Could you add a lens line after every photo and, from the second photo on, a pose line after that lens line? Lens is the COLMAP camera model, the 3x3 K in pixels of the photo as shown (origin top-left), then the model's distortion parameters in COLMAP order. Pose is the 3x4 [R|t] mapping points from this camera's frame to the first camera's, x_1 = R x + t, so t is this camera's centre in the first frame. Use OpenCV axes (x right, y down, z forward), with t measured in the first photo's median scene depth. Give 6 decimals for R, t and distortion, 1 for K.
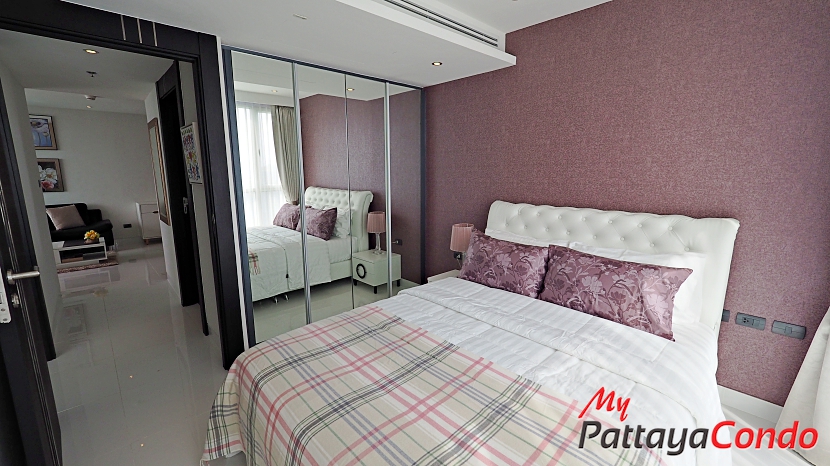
lens RADIAL K [[347.6, 0, 413.6], [0, 347.6, 228.1], [0, 0, 1]] dist [-0.000249, 0.000082]
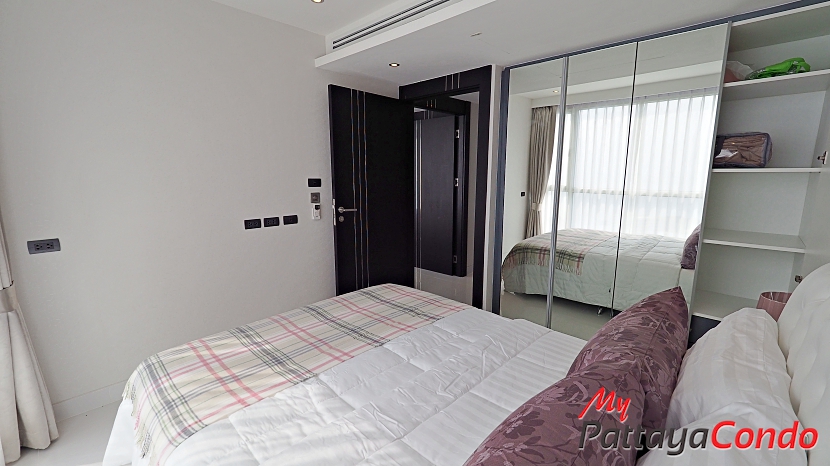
lens RADIAL K [[347.6, 0, 413.6], [0, 347.6, 228.1], [0, 0, 1]] dist [-0.000249, 0.000082]
pose [[0.051338, 0.171203, -0.983897, 1.148747], [-0.173011, 0.971825, 0.160075, -0.180727], [0.983581, 0.162007, 0.079512, 1.052130]]
